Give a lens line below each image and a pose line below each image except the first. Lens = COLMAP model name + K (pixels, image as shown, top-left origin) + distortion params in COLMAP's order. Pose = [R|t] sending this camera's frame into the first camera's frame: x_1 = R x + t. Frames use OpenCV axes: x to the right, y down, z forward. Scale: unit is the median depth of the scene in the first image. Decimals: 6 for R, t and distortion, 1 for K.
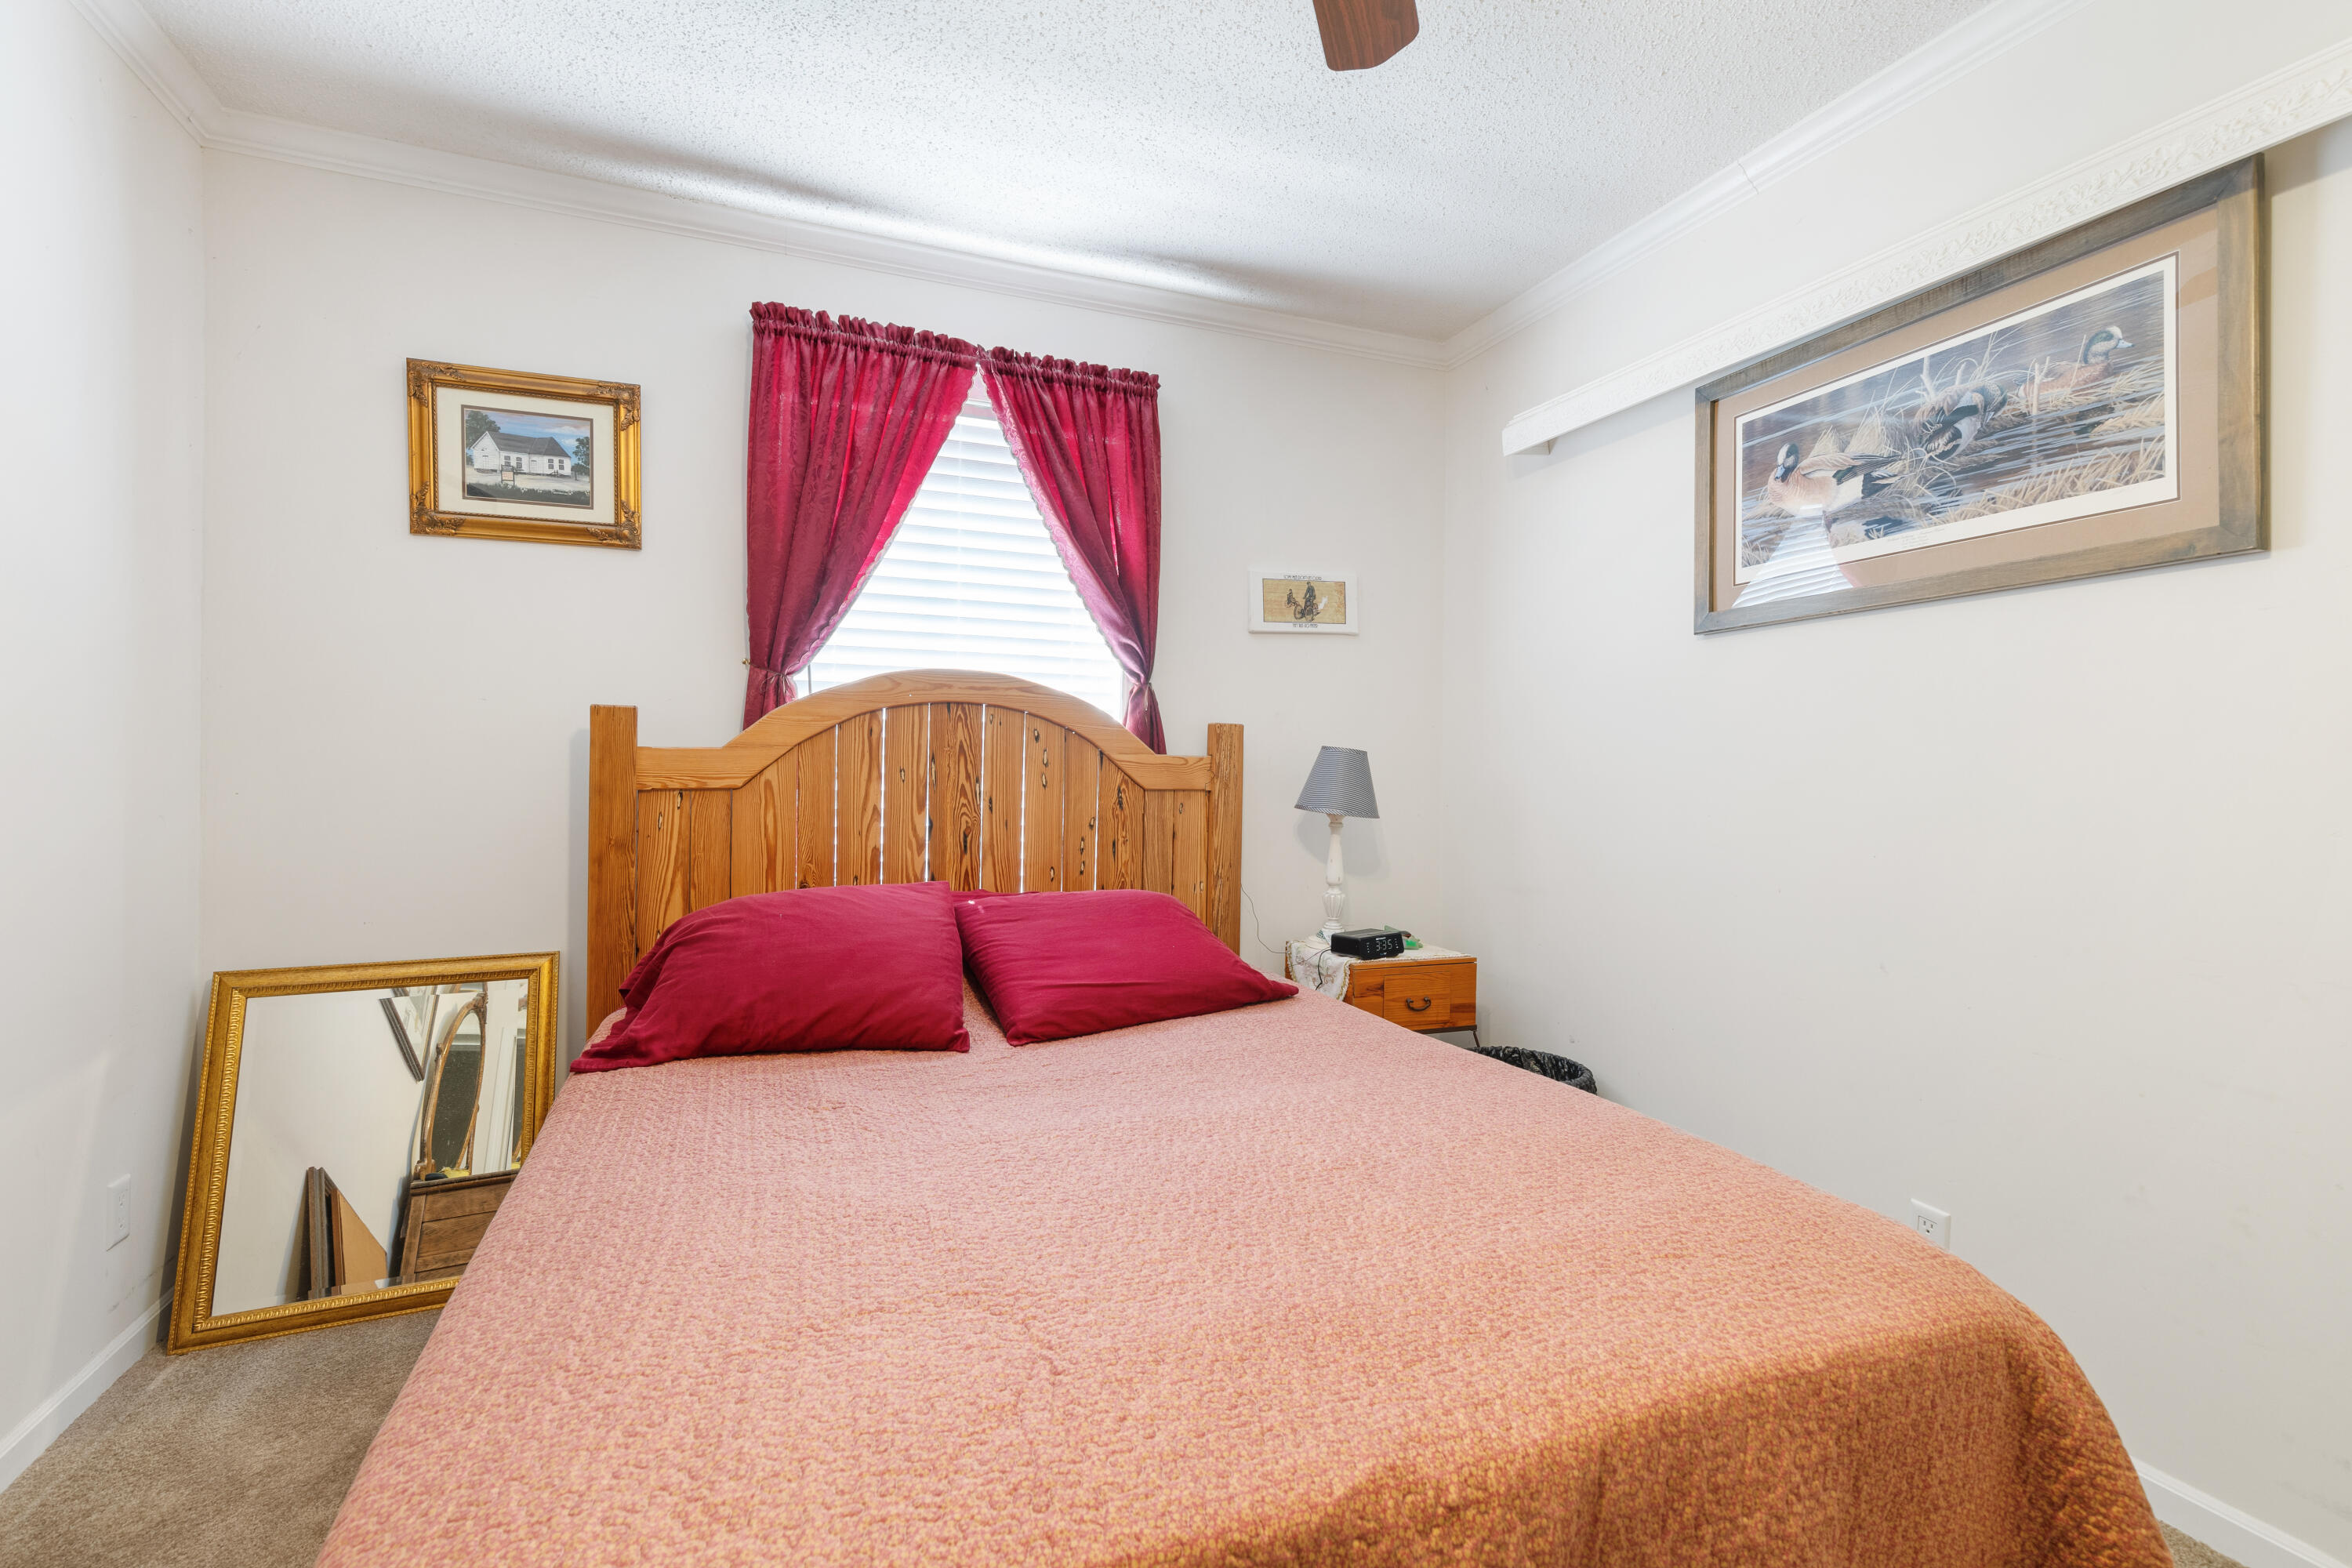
lens RADIAL K [[1079.5, 0, 1188.6], [0, 1079.5, 775.5], [0, 0, 1]] dist [0.007369, -0.000159]
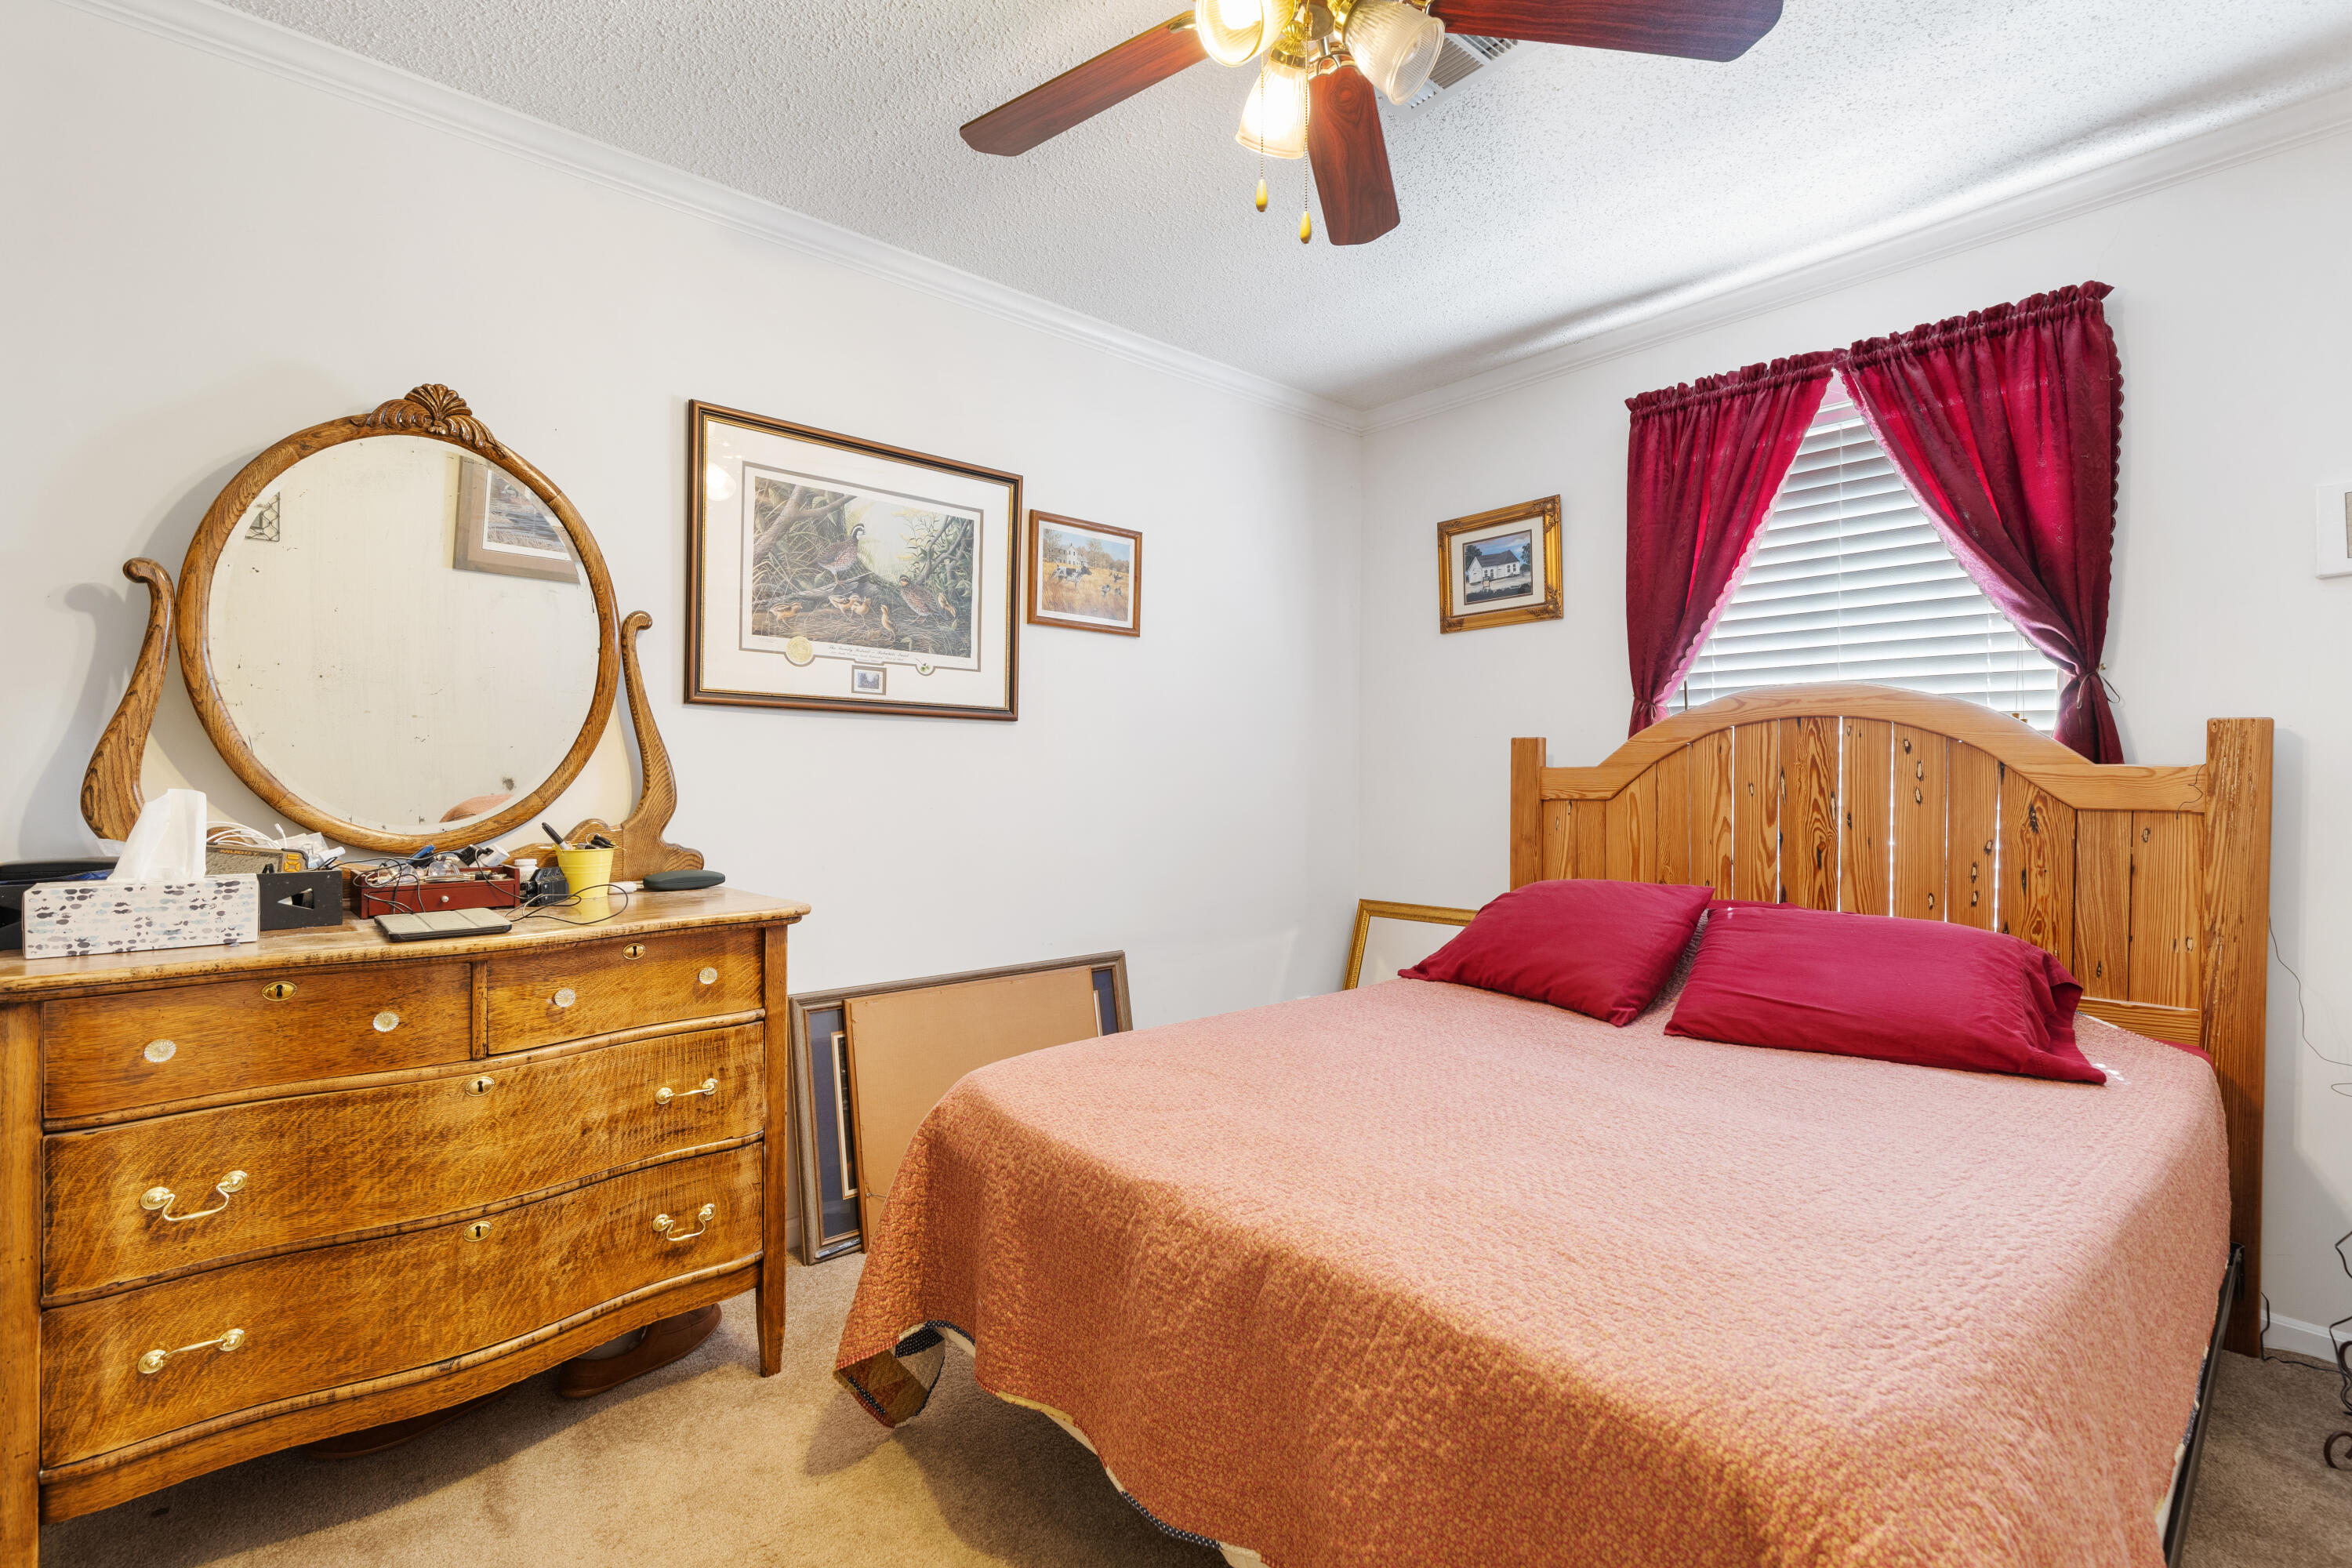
lens RADIAL K [[1079.5, 0, 1198.9], [0, 1079.5, 786.6], [0, 0, 1]] dist [0.007369, -0.000159]
pose [[0.319631, -0.000984, -0.947542, 0.561845], [-0.007813, 0.999963, -0.003674, 0.004937], [0.947510, 0.008578, 0.319612, 0.151471]]
